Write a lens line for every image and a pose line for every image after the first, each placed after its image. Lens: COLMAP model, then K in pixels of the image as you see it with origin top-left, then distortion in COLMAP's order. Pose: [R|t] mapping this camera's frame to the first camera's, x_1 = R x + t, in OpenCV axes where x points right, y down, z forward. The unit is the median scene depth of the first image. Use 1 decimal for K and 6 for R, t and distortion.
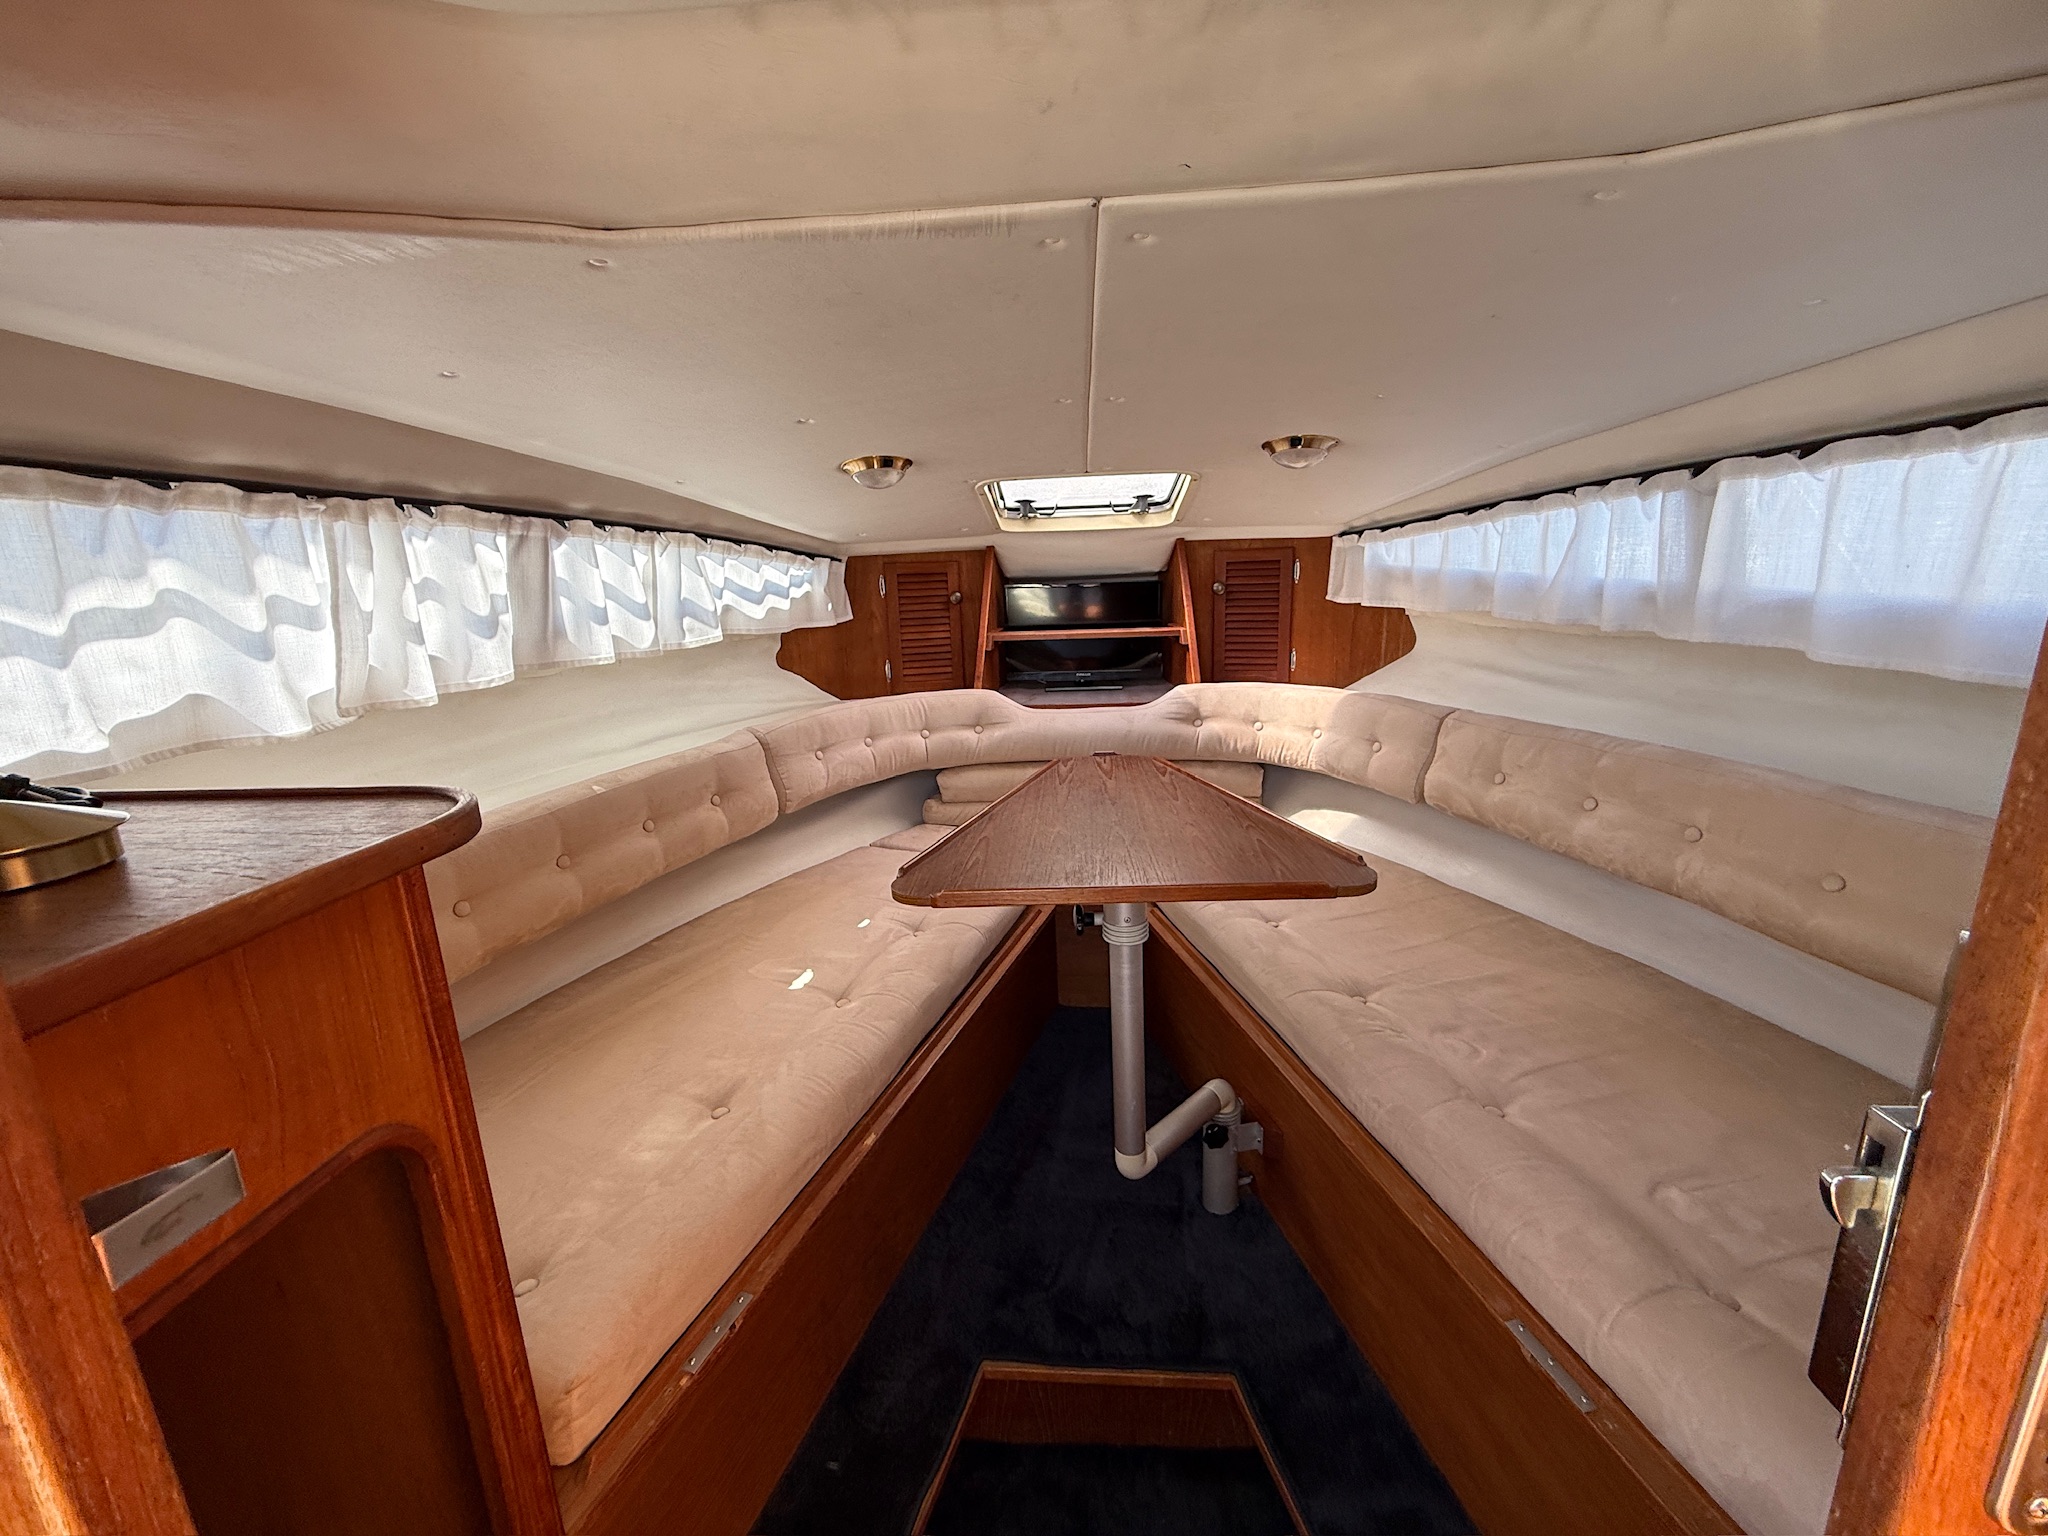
lens RADIAL K [[820.6, 0, 1023.2], [0, 820.6, 769.4], [0, 0, 1]] dist [-0.003972, -0.000099]
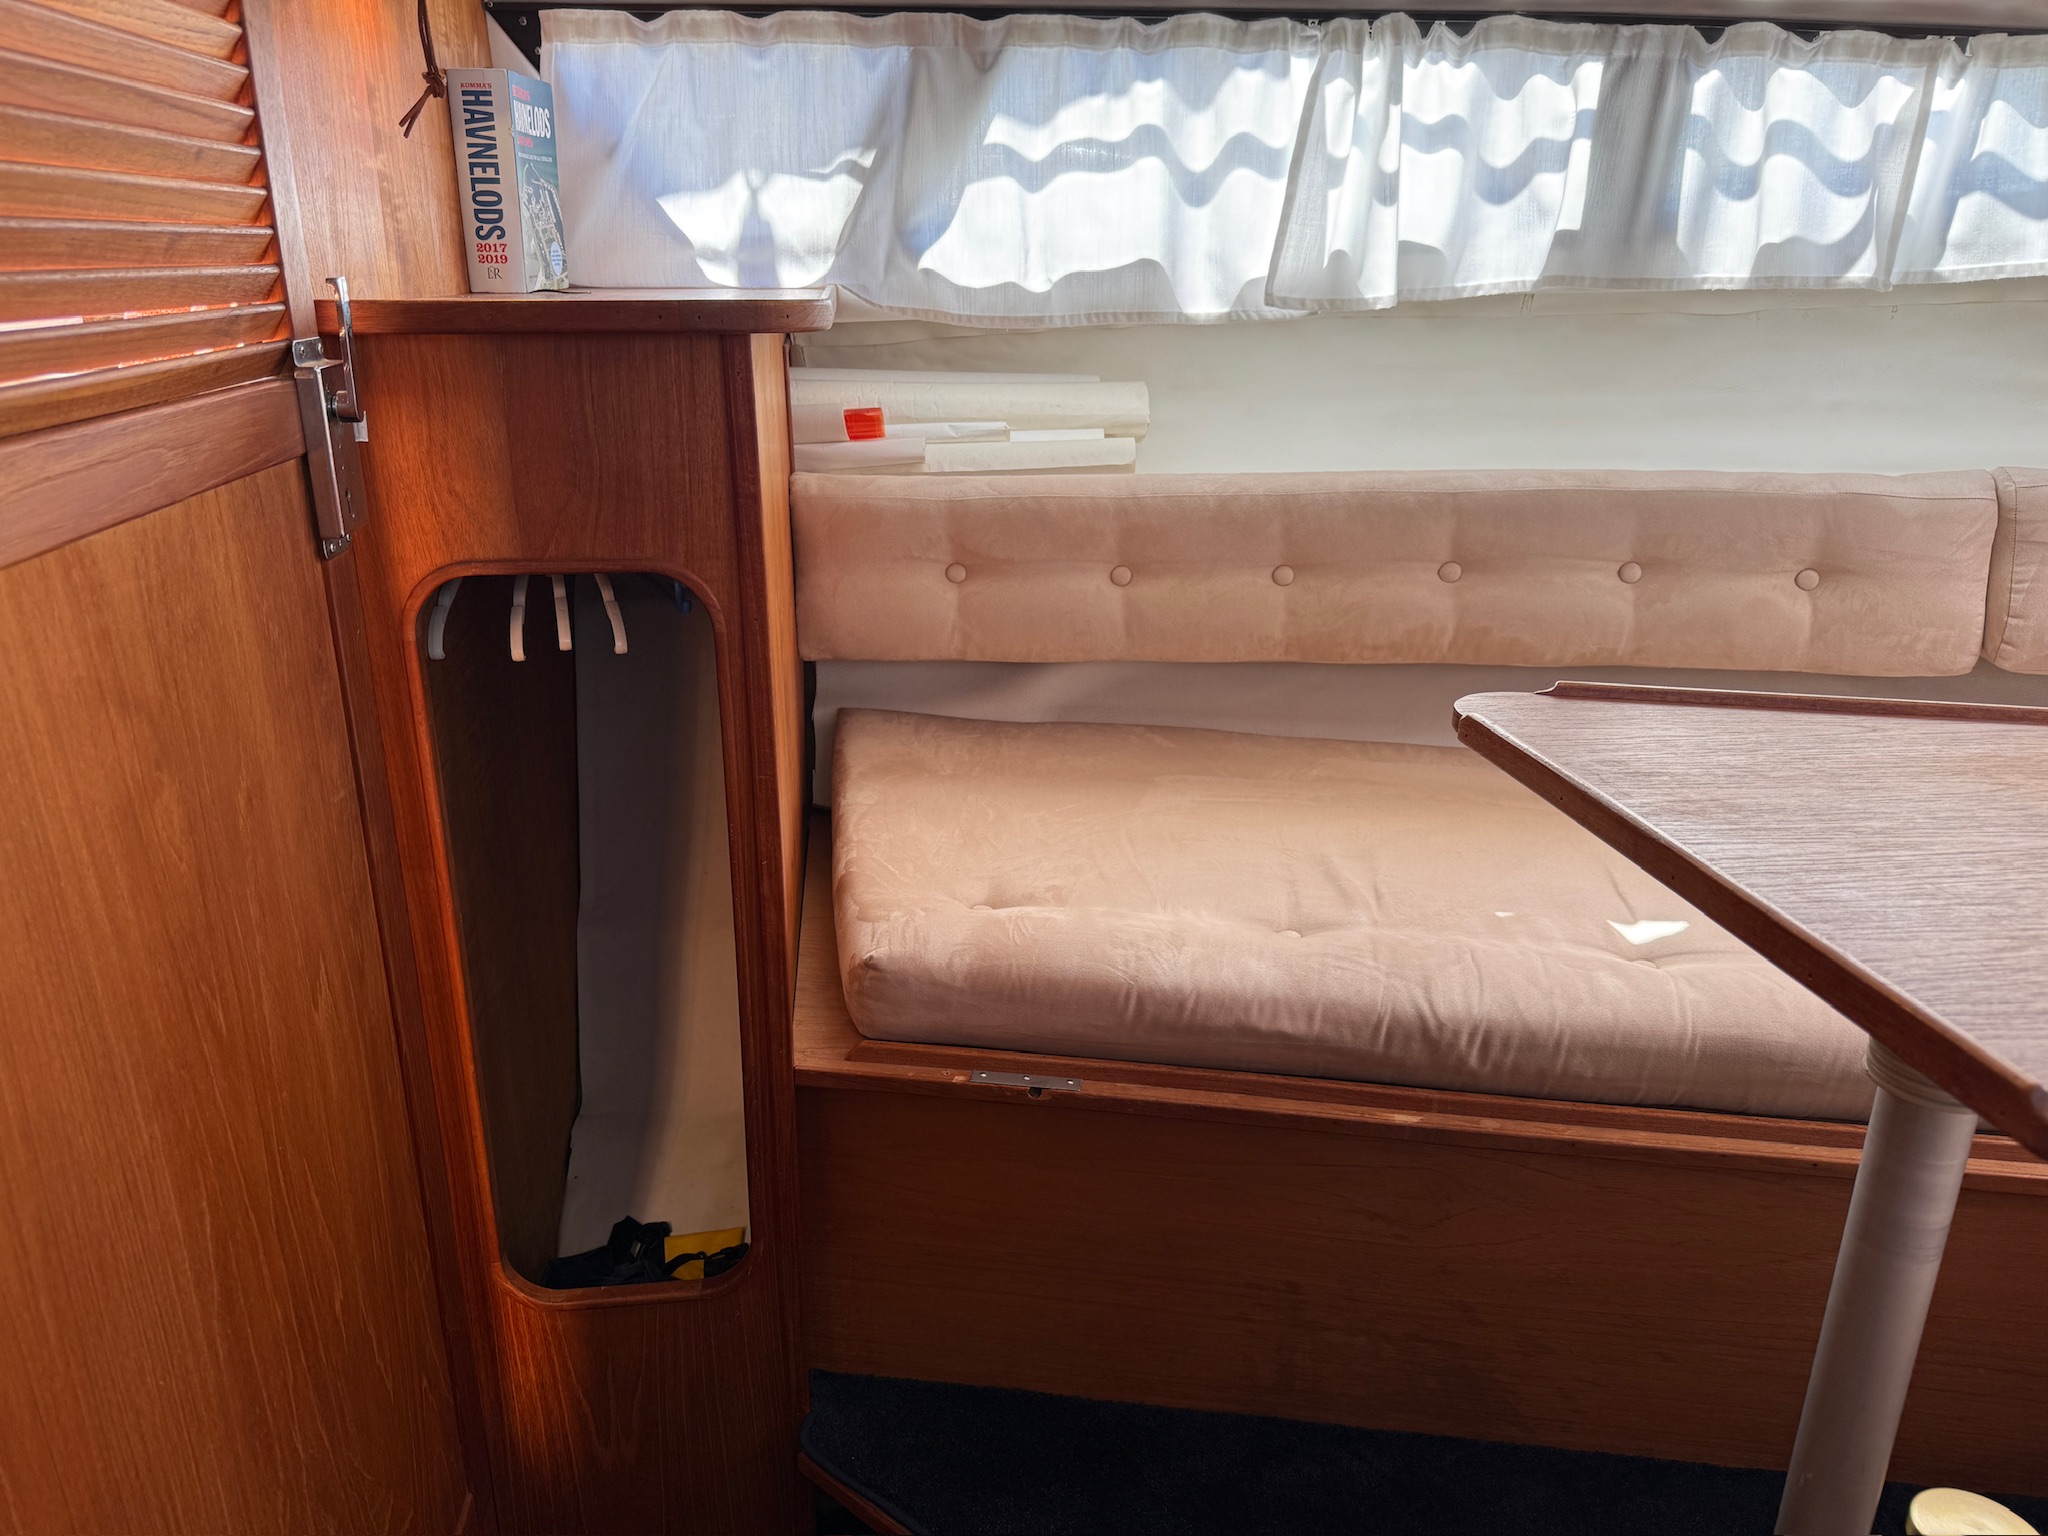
lens RADIAL K [[1449.7, 0, 1020.6], [0, 1449.7, 781.1], [0, 0, 1]] dist [0.008430, -0.027445]
pose [[0.180480, 0.366932, -0.912572, 0.480371], [-0.232069, 0.917499, 0.323017, -0.028328], [0.955809, 0.153482, 0.250743, 0.347473]]
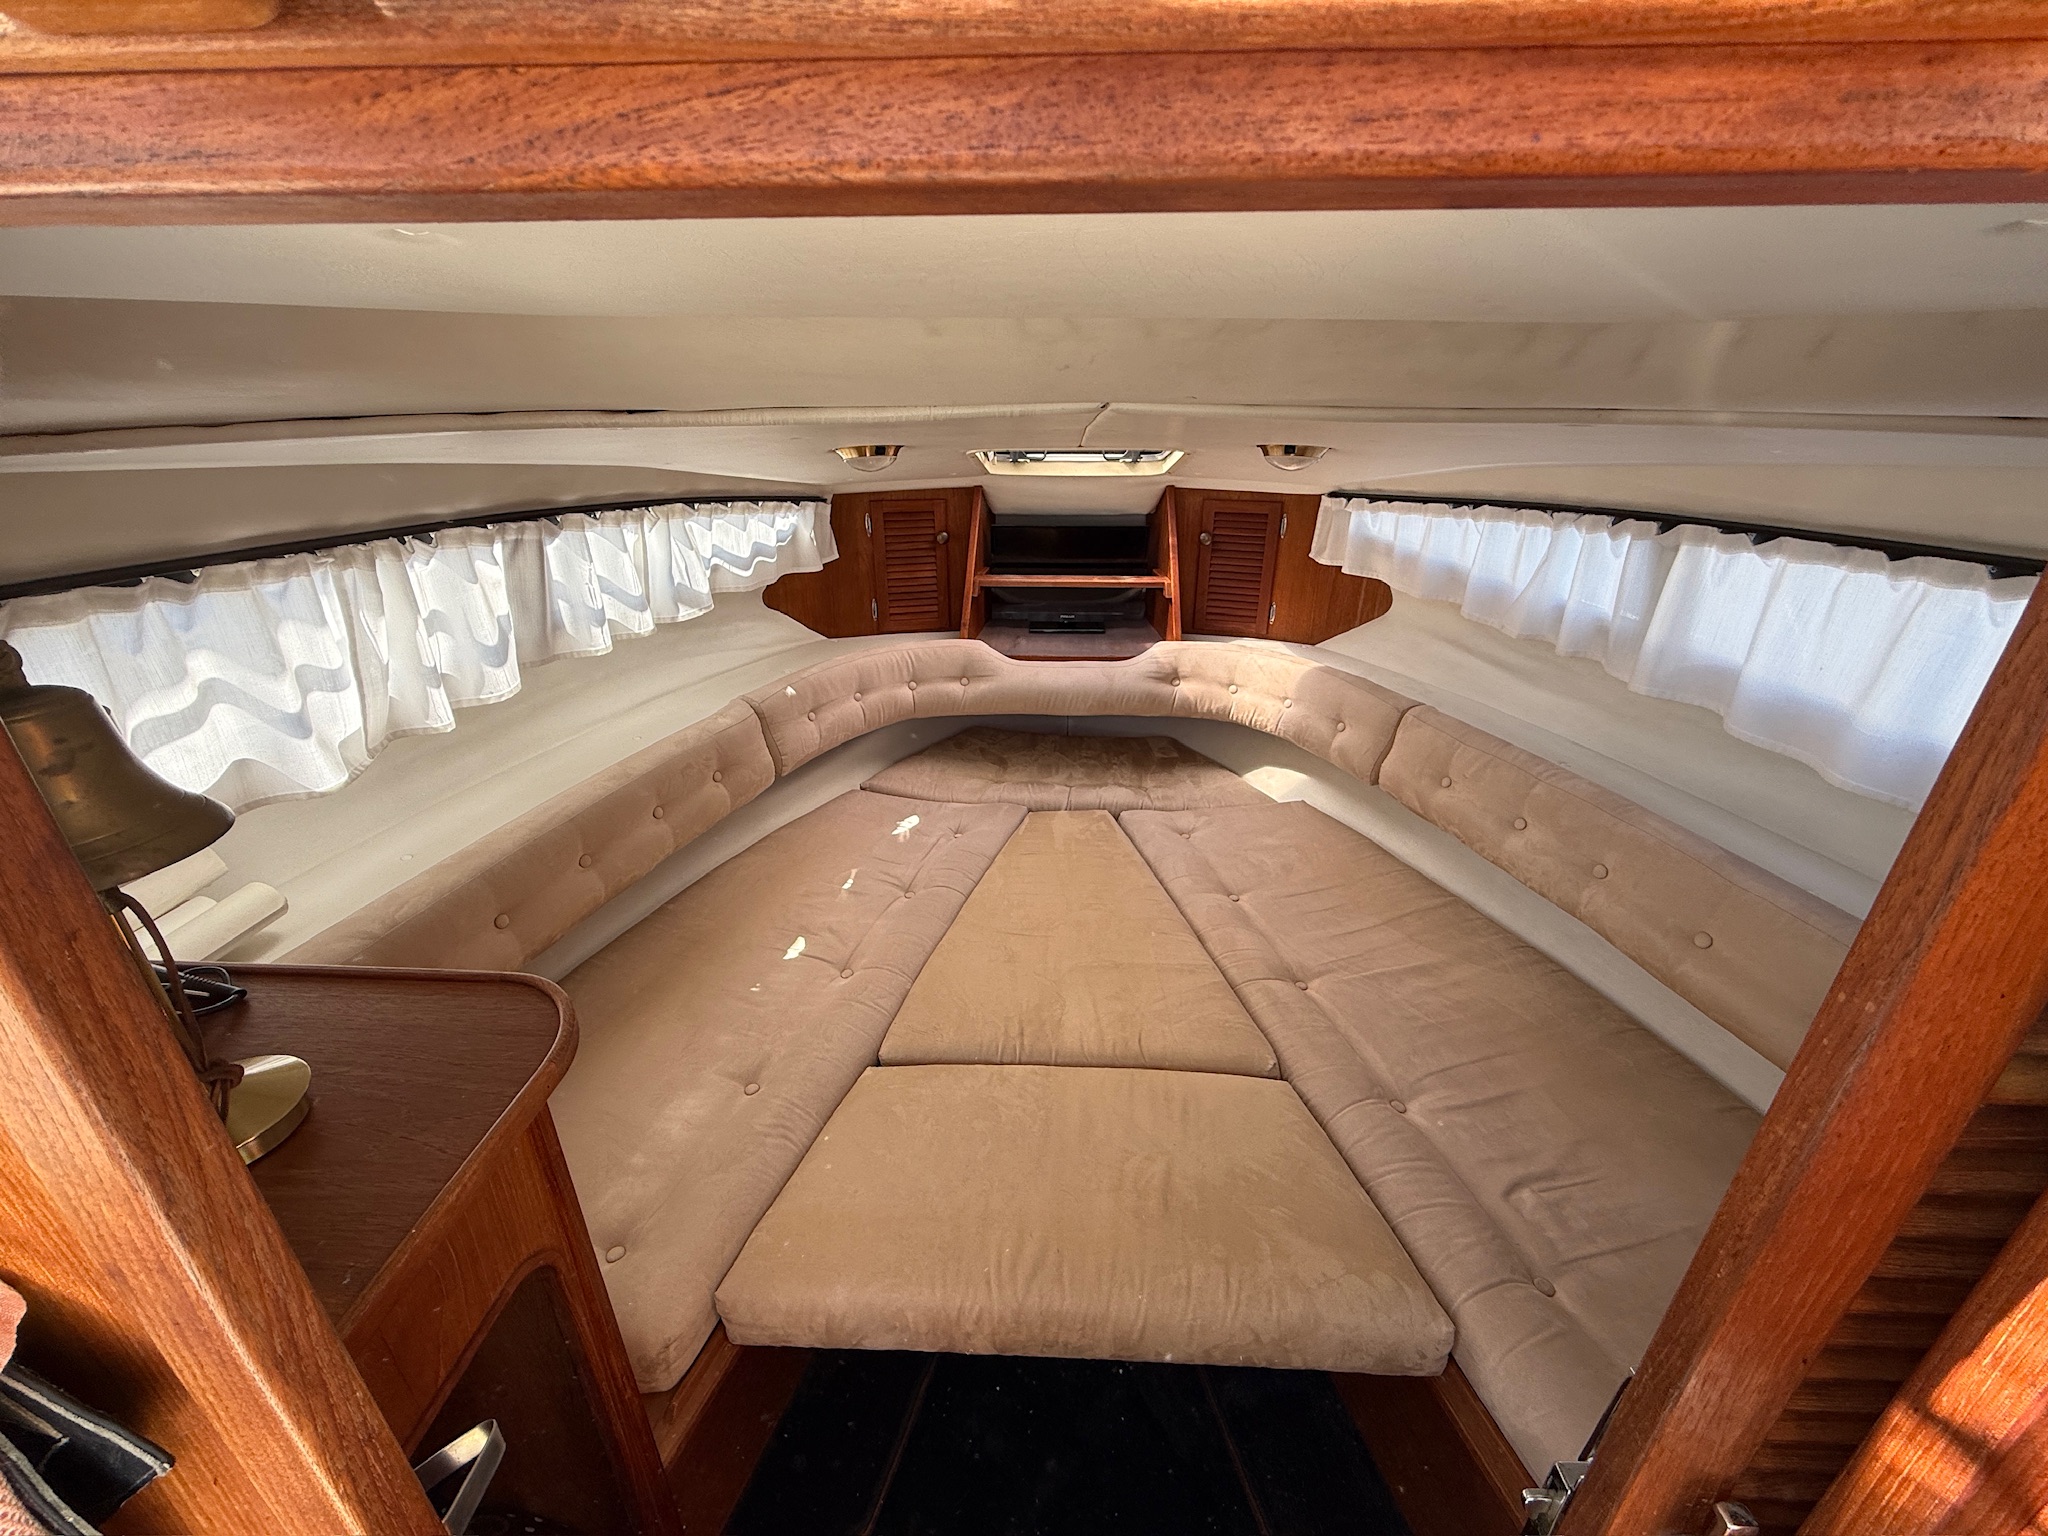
lens RADIAL K [[820.6, 0, 1024.9], [0, 820.6, 769.4], [0, 0, 1]] dist [-0.003972, -0.000099]
pose [[0.999101, 0.022375, 0.035996, -0.019614], [-0.028795, 0.981535, 0.189105, -0.205562], [-0.031100, -0.189971, 0.981297, -0.052060]]
